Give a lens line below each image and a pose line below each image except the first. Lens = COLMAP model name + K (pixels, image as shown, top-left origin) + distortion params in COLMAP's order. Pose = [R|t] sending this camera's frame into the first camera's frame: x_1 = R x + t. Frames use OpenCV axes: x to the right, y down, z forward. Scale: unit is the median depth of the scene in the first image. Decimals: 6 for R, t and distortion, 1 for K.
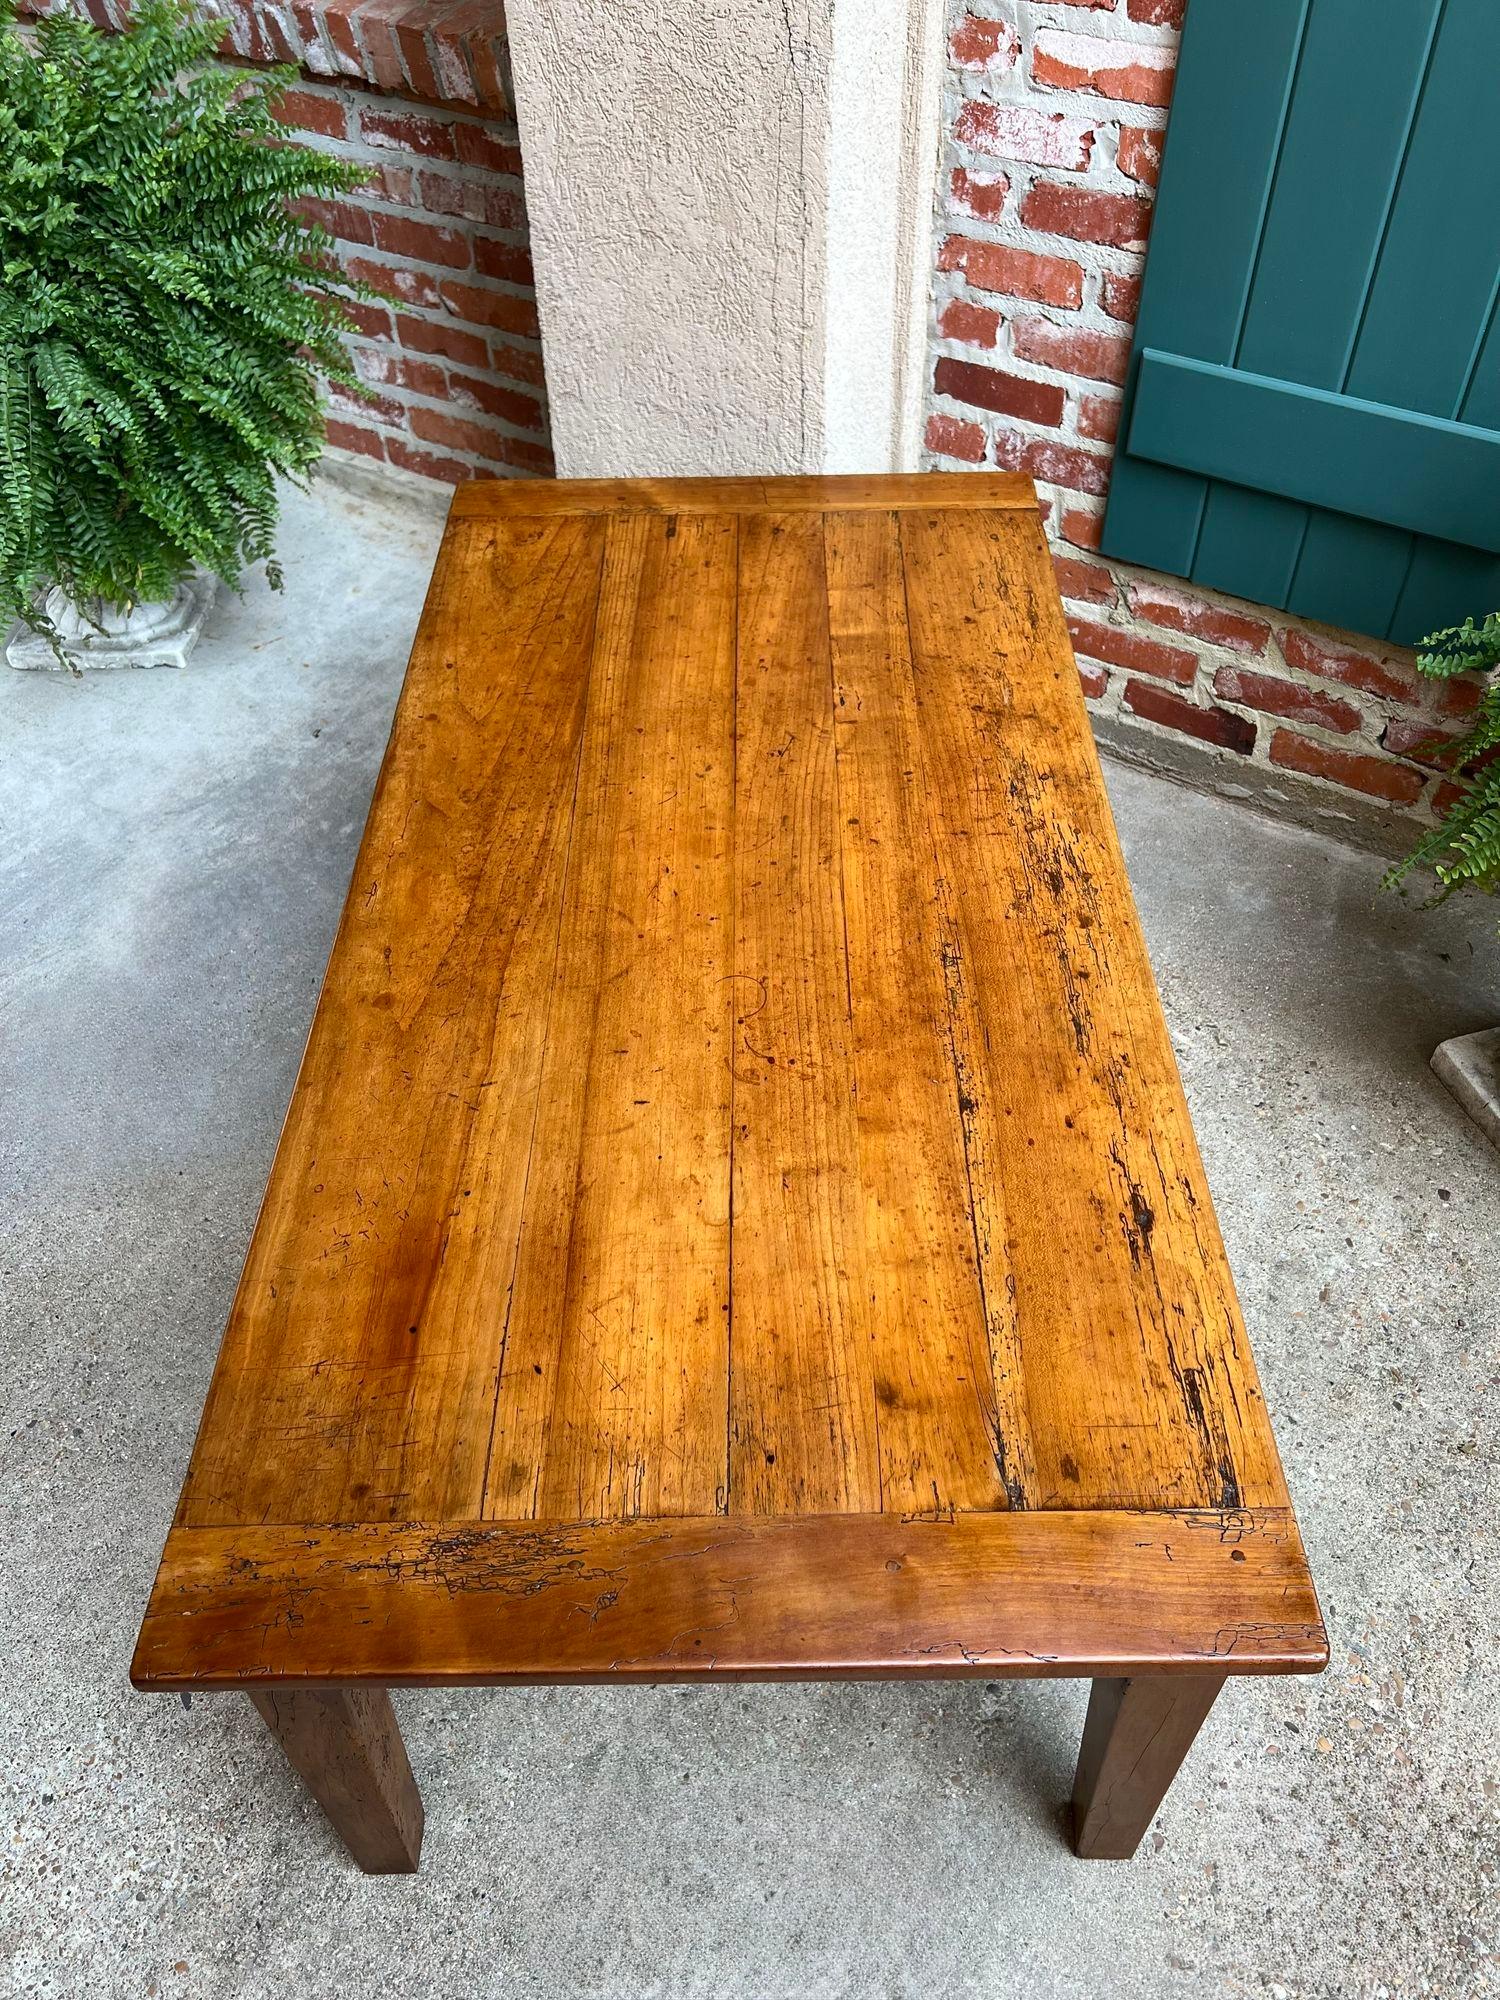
lens RADIAL K [[1514.0, 0, 765.2], [0, 1514.0, 996.0], [0, 0, 1]] dist [0.035241, -0.036974]
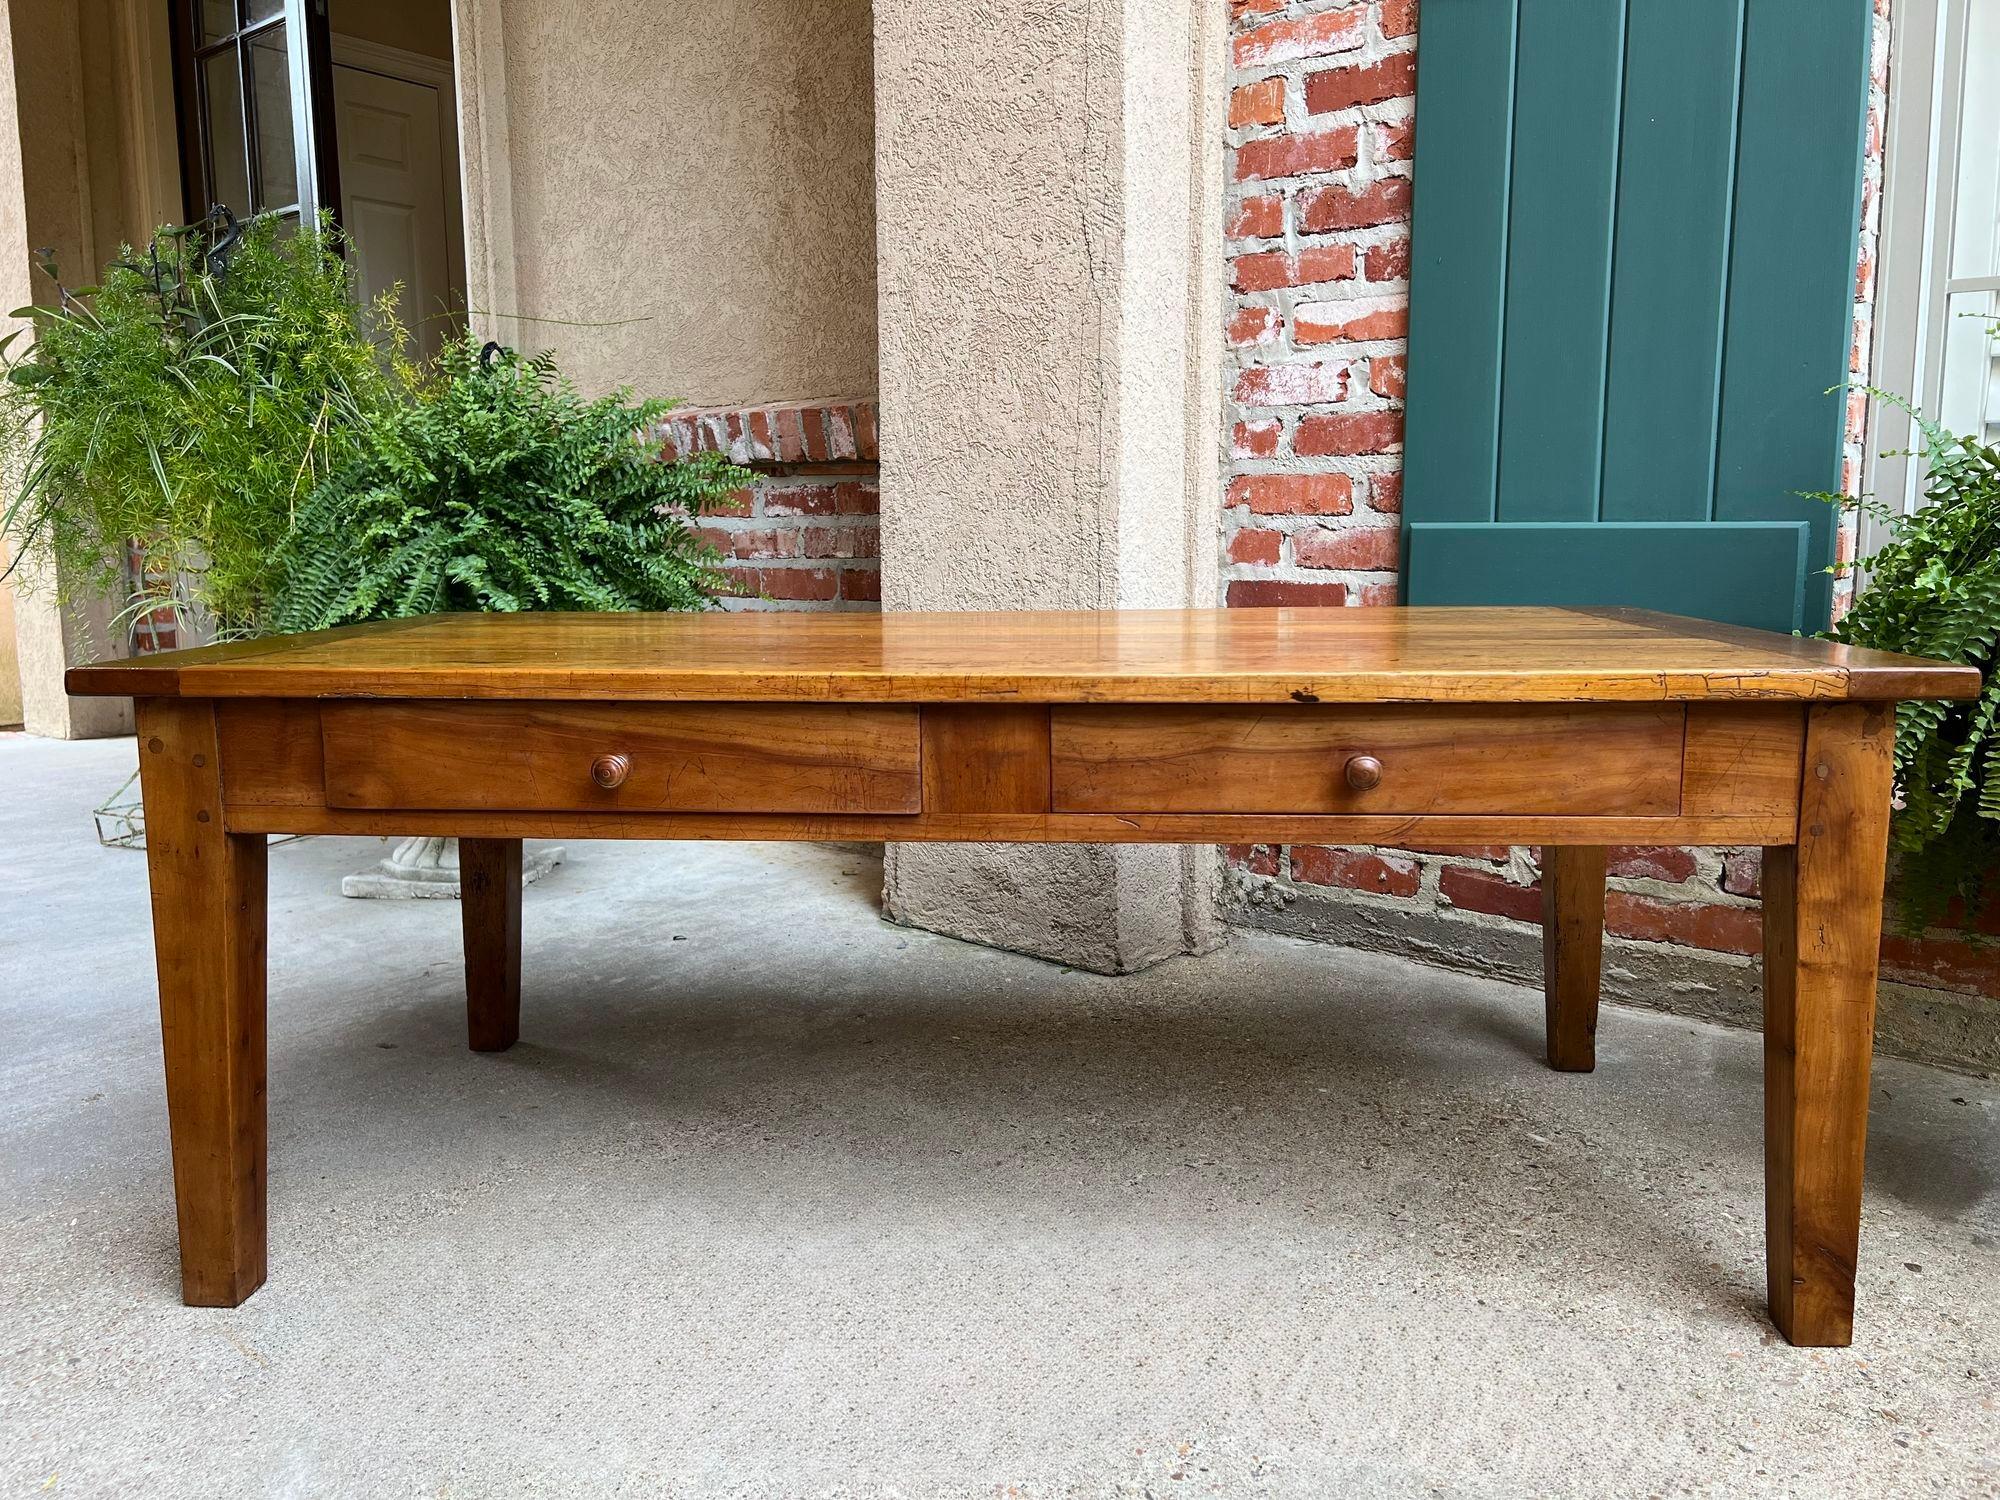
lens RADIAL K [[1506.3, 0, 994.1], [0, 1506.3, 731.1], [0, 0, 1]] dist [0.056036, -0.066256]
pose [[0.994600, 0.021841, -0.101459, 0.058517], [-0.079192, 0.791586, -0.605905, 0.364109], [0.067080, 0.610668, 0.789041, 0.191455]]
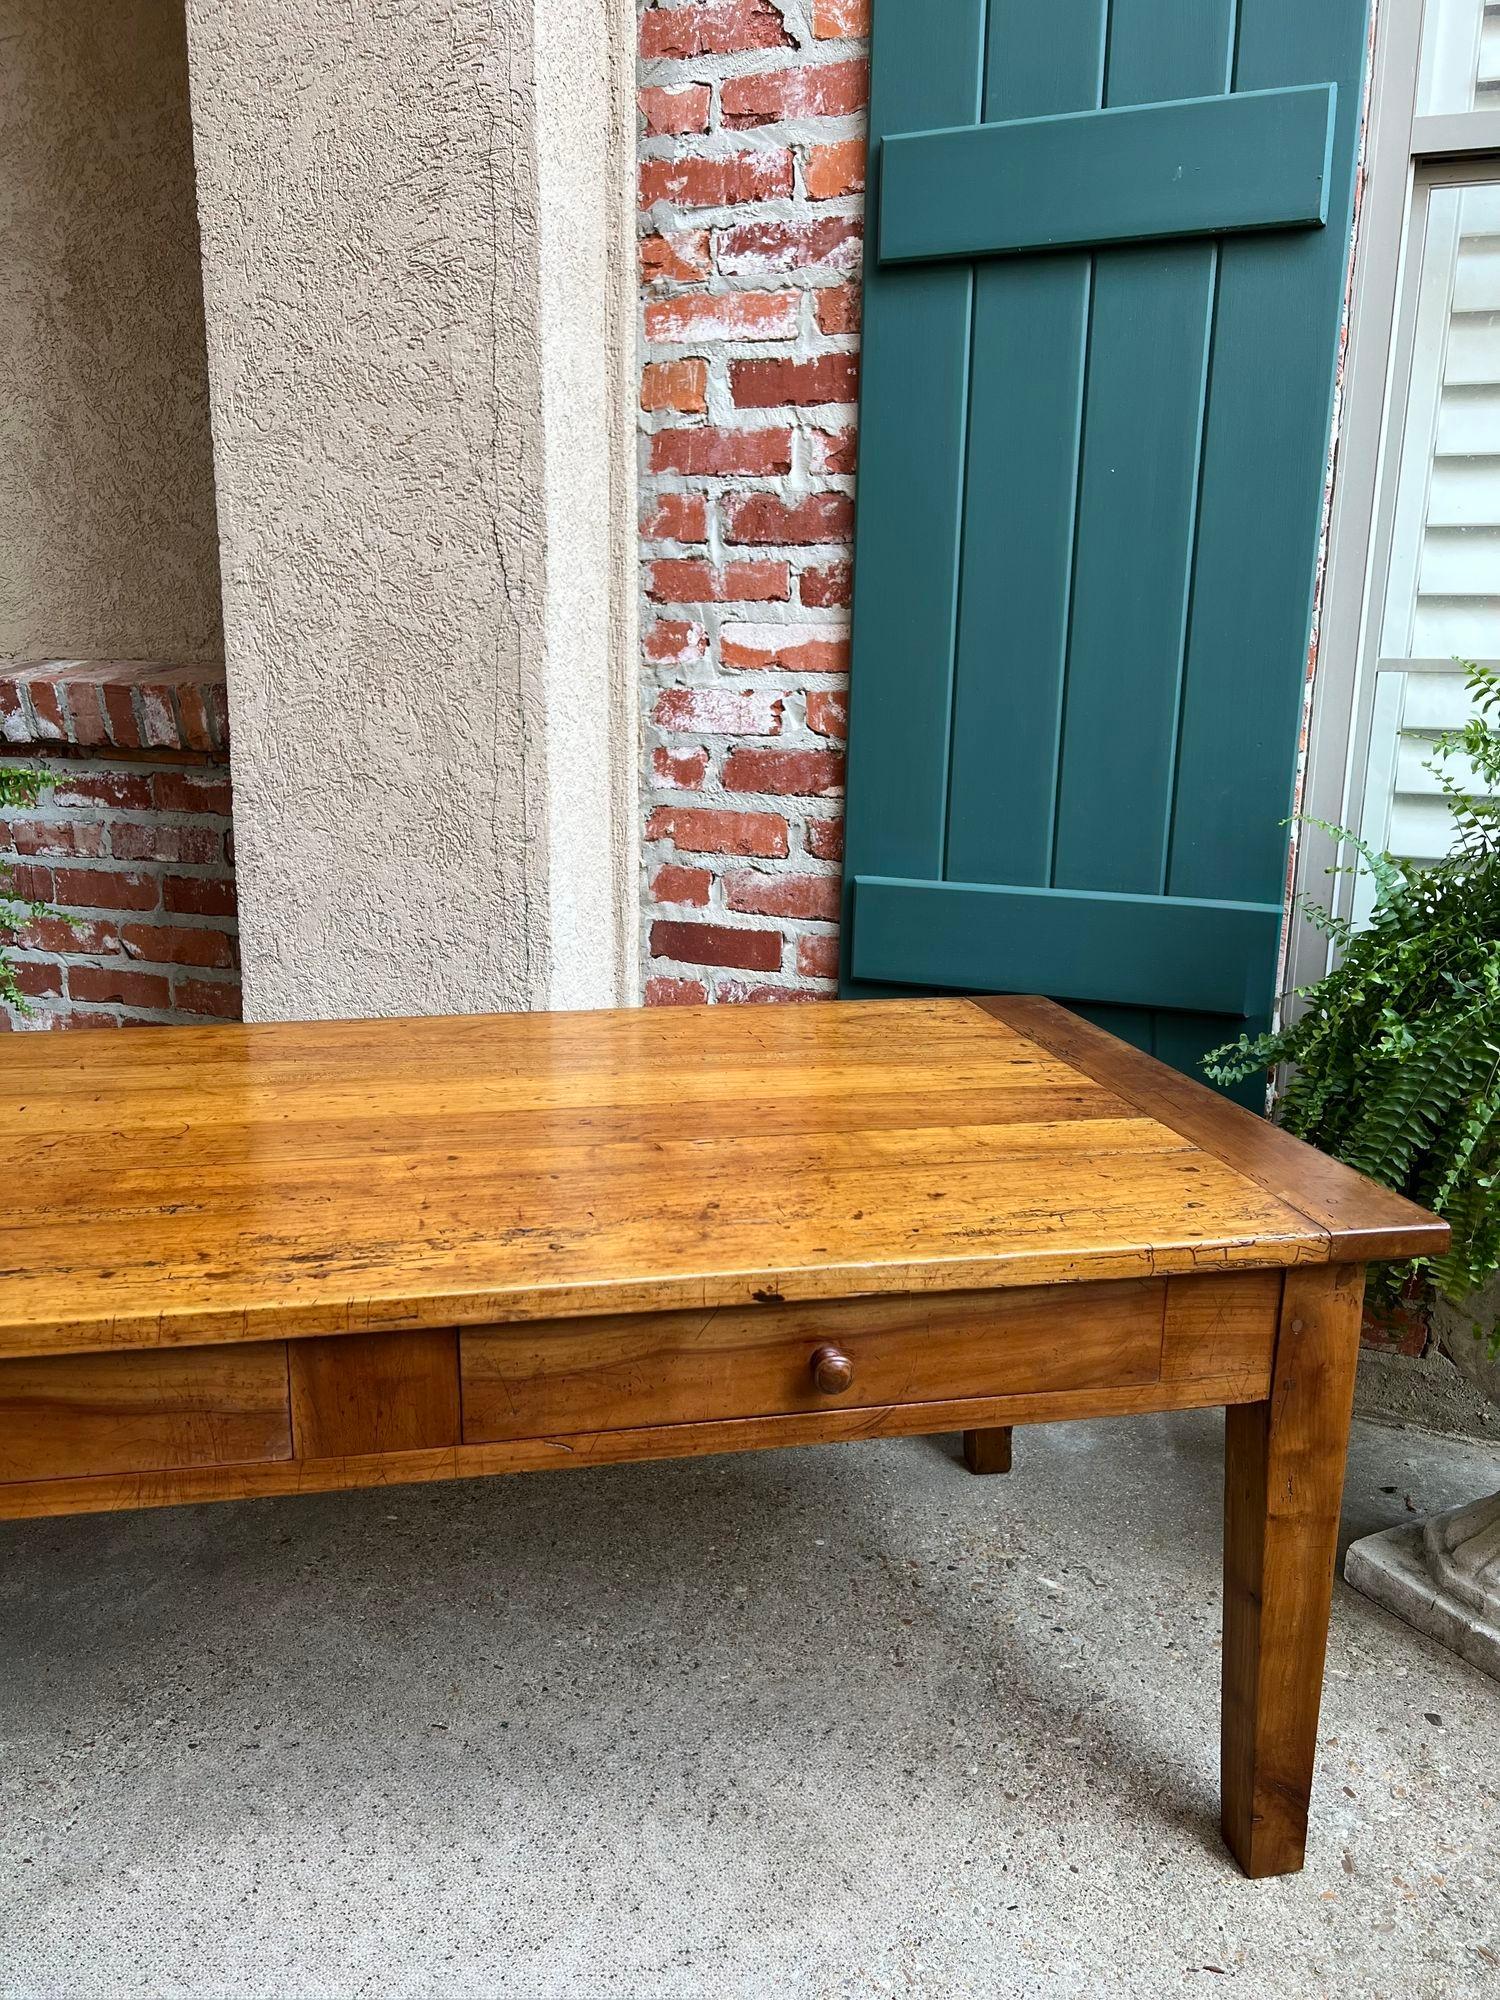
lens RADIAL K [[1506.3, 0, 741.2], [0, 1506.3, 1000.9], [0, 0, 1]] dist [0.056036, -0.066256]
pose [[0.977407, -0.017912, 0.210604, -0.041309], [0.129287, 0.838927, -0.528665, 0.165582], [-0.167212, 0.543949, 0.822289, 0.208034]]
